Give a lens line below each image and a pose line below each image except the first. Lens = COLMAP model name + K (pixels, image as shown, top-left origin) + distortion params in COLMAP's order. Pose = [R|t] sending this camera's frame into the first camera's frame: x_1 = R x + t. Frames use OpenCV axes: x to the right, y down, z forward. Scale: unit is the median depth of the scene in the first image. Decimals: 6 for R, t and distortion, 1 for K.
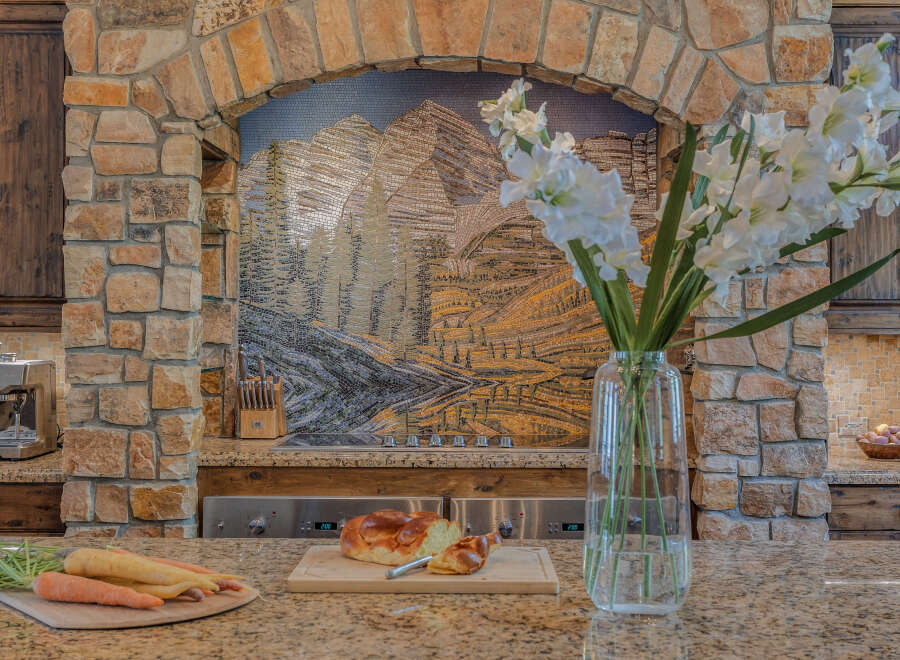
lens RADIAL K [[1123.9, 0, 463.6], [0, 1123.9, 327.8], [0, 0, 1]] dist [0.018371, 0.000000]
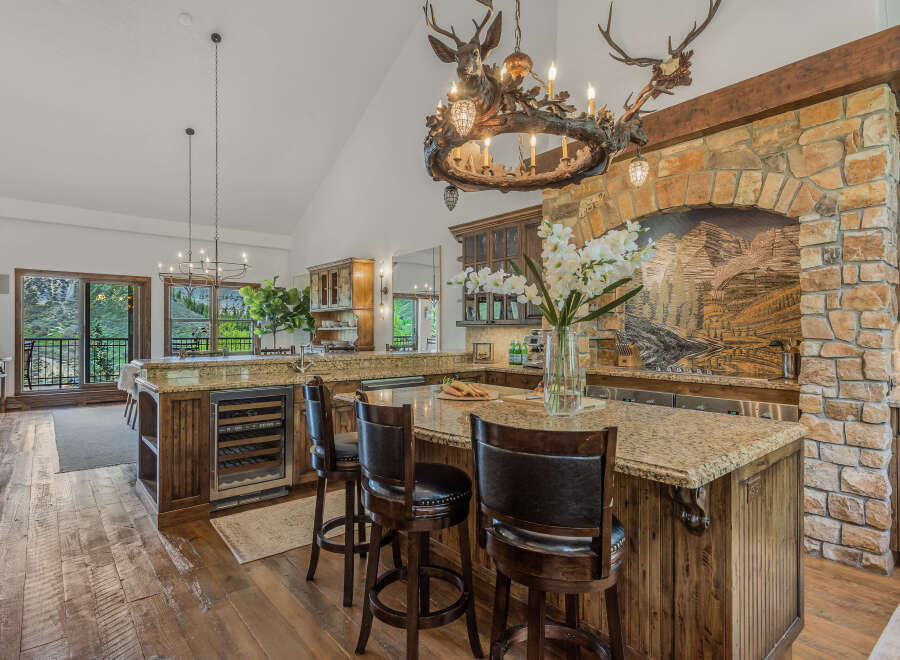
lens RADIAL K [[482.2, 0, 448.8], [0, 482.2, 331.6], [0, 0, 1]] dist [-0.005104, 0.004375]
pose [[0.640113, -0.001887, -0.768278, 0.398439], [0.007878, 0.999961, 0.004107, 0.011100], [0.768240, -0.008682, 0.640103, -0.009902]]
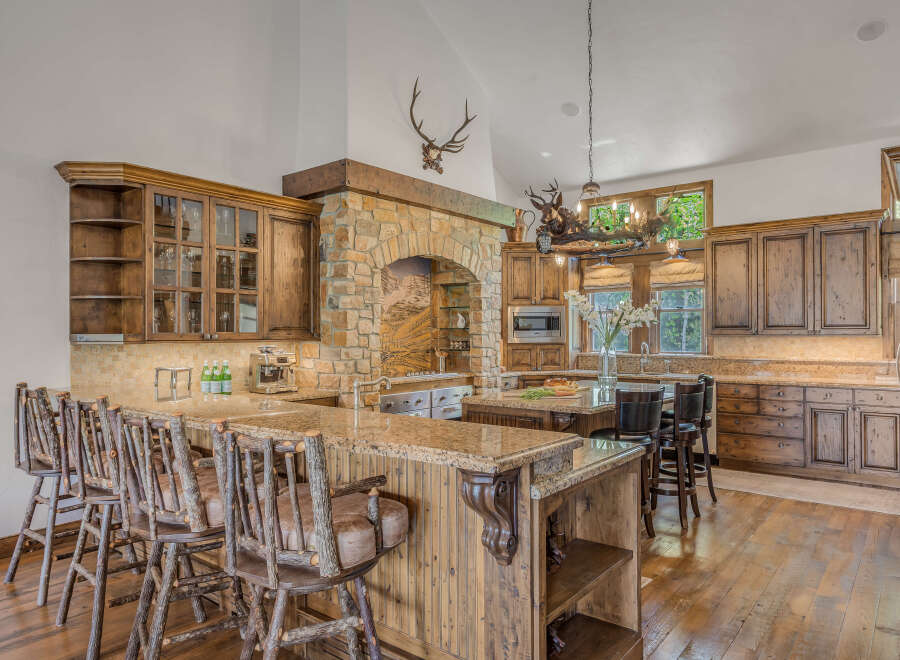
lens RADIAL K [[601.3, 0, 463.9], [0, 601.3, 328.0], [0, 0, 1]] dist [-0.000651, 0.005961]
pose [[0.612845, 0.000170, 0.790203, -1.153570], [0.002443, 0.999995, -0.002109, -0.021327], [-0.790199, 0.003223, 0.612842, -0.120666]]
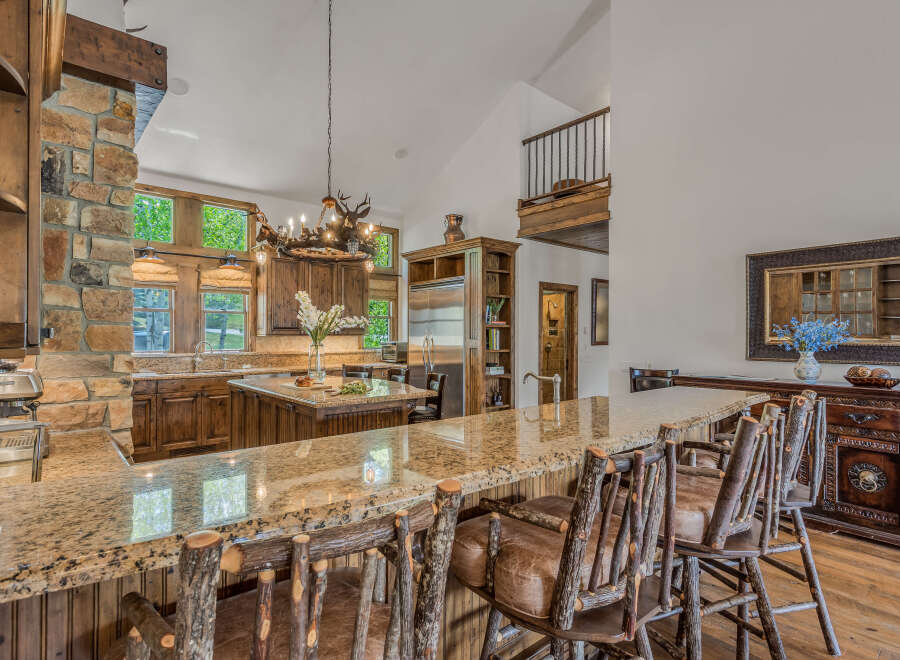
lens RADIAL K [[482.2, 0, 445.8], [0, 482.2, 332.9], [0, 0, 1]] dist [-0.005104, 0.004375]
pose [[-0.642827, -0.005999, 0.765988, -1.028756], [-0.013300, 0.999906, -0.003331, -0.012125], [-0.765896, -0.012328, -0.642847, 0.941533]]
